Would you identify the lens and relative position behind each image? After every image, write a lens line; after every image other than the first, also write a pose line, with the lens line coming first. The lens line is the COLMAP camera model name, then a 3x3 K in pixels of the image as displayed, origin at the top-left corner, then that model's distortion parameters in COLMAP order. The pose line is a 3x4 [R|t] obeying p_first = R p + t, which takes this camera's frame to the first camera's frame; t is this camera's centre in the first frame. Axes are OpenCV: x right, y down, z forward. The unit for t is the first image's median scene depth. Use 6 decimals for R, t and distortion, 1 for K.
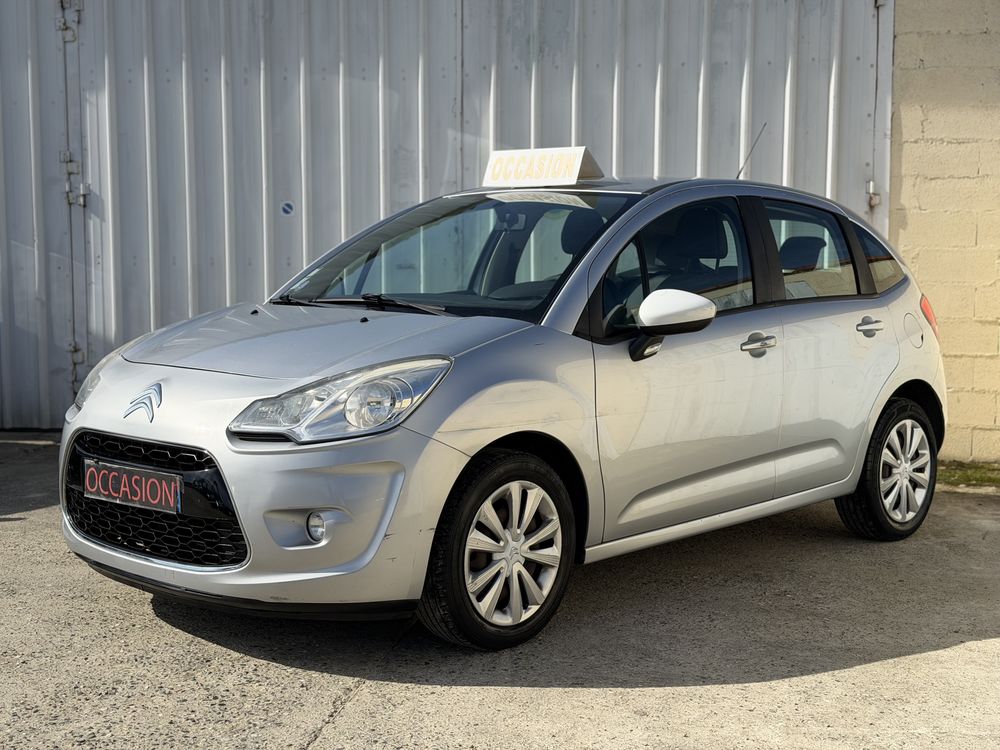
lens RADIAL K [[1390.6, 0, 500.8], [0, 1390.6, 378.2], [0, 0, 1]] dist [0.117971, 0.000000]
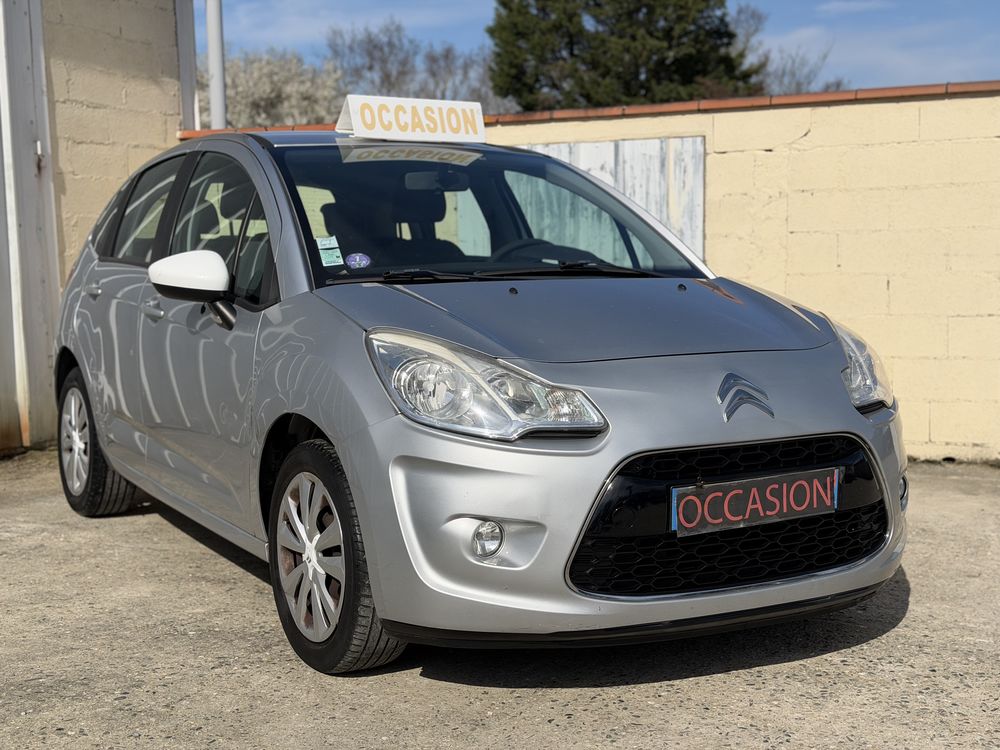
lens RADIAL K [[1390.6, 0, 506.3], [0, 1390.6, 376.3], [0, 0, 1]] dist [0.117971, 0.000000]
pose [[0.280516, -0.107317, 0.953831, -0.541235], [0.092501, 0.992127, 0.084422, -0.038448], [-0.955382, 0.064549, 0.288235, 0.458312]]
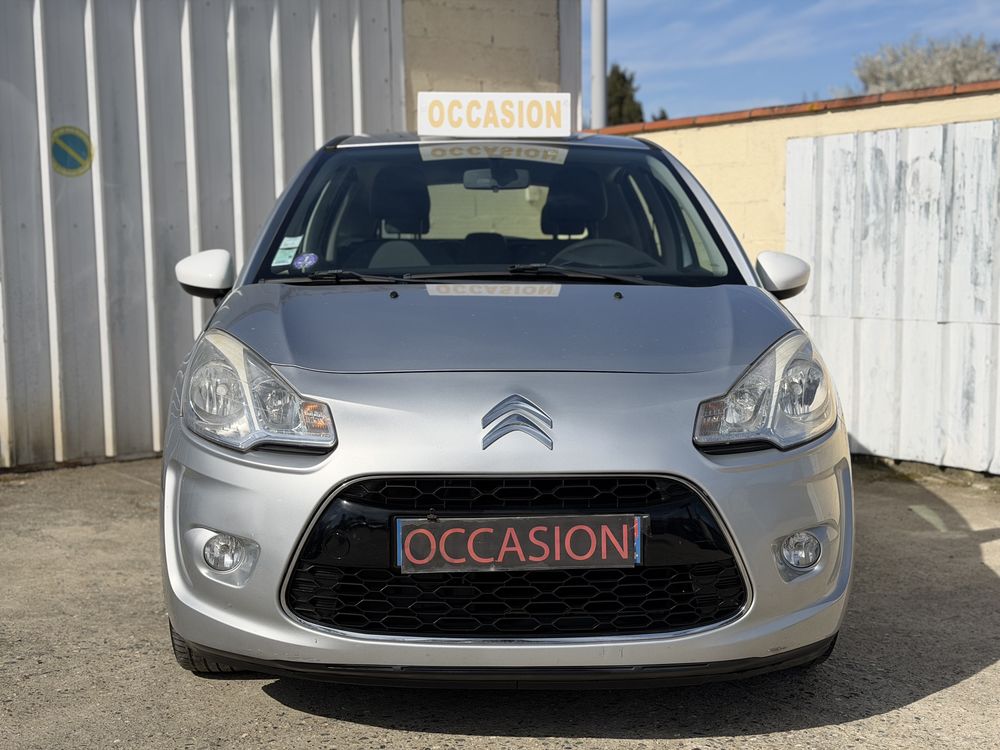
lens RADIAL K [[1390.6, 0, 494.4], [0, 1390.6, 371.9], [0, 0, 1]] dist [0.117971, 0.000000]
pose [[0.708687, -0.079146, 0.701070, -0.383539], [0.070726, 0.996652, 0.041021, -0.019330], [-0.701970, 0.020513, 0.711912, 0.259551]]
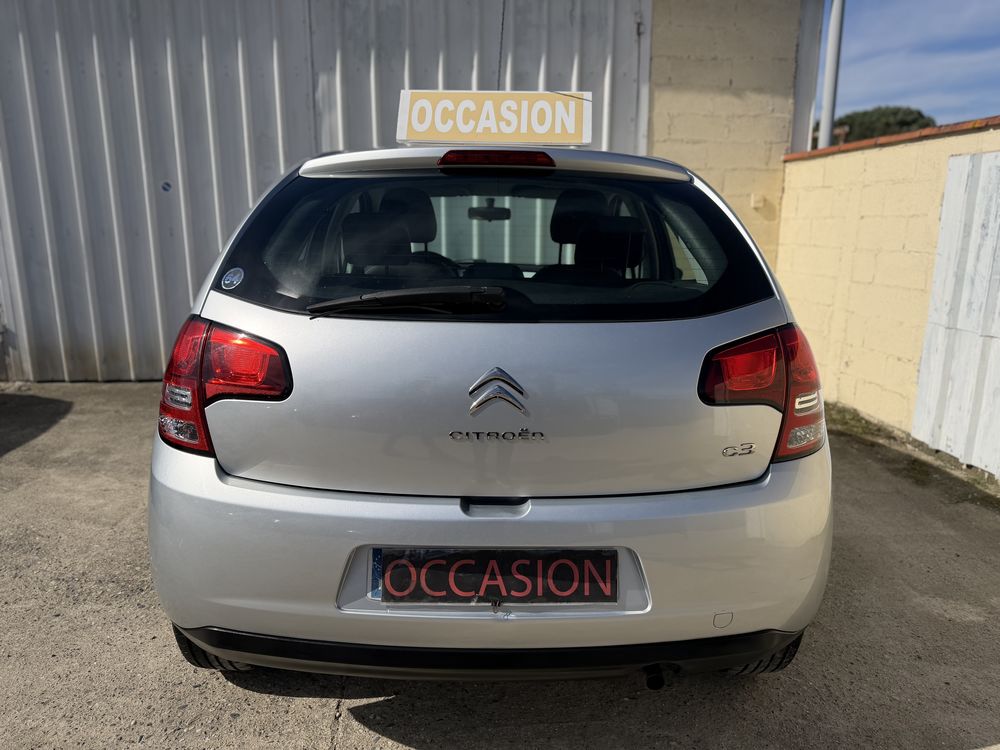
lens RADIAL K [[709.5, 0, 495.4], [0, 709.5, 376.4], [0, 0, 1]] dist [0.016289, -0.027227]
pose [[0.972724, -0.051245, 0.226234, -0.027537], [0.019342, 0.989814, 0.141045, -0.044553], [-0.231157, -0.132822, 0.963807, 0.353299]]
